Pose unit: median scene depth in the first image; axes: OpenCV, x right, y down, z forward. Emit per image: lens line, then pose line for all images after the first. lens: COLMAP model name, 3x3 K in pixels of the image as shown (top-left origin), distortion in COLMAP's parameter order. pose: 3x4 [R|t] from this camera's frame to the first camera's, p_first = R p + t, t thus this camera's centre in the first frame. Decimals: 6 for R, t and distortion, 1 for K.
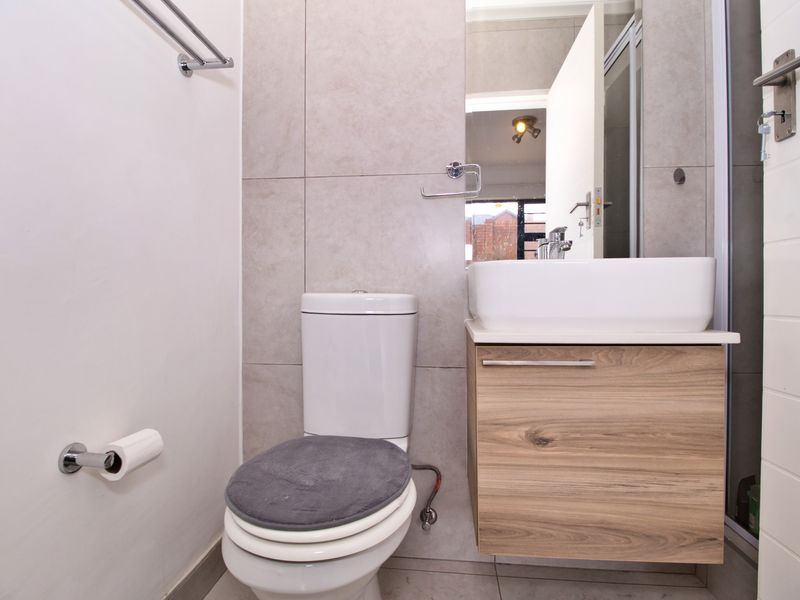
lens RADIAL K [[411.2, 0, 395.4], [0, 411.2, 300.4], [0, 0, 1]] dist [-0.023436, -0.002003]
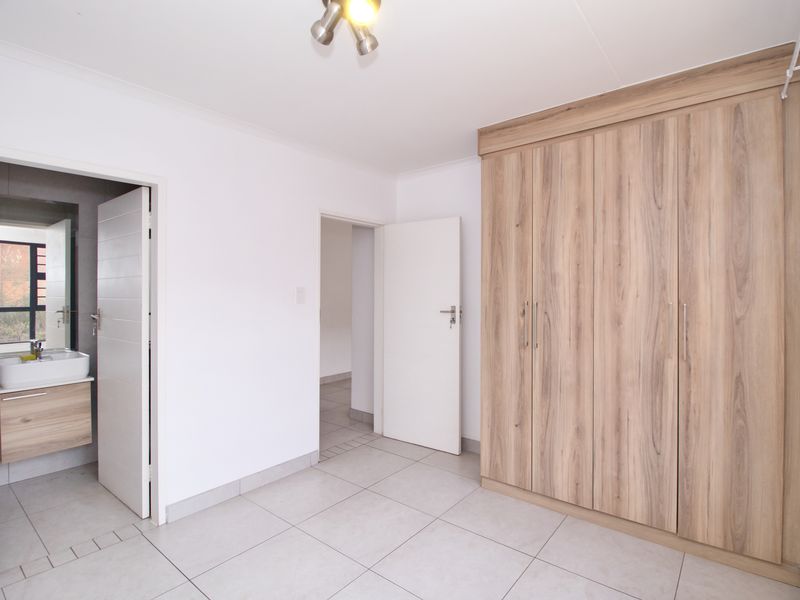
lens RADIAL K [[411.2, 0, 395.9], [0, 411.2, 292.4], [0, 0, 1]] dist [-0.023436, -0.002003]
pose [[0.530998, -0.001645, 0.847372, -0.541031], [0.007043, 0.999972, -0.002473, -0.444598], [-0.847344, 0.007281, 0.530994, -2.198789]]
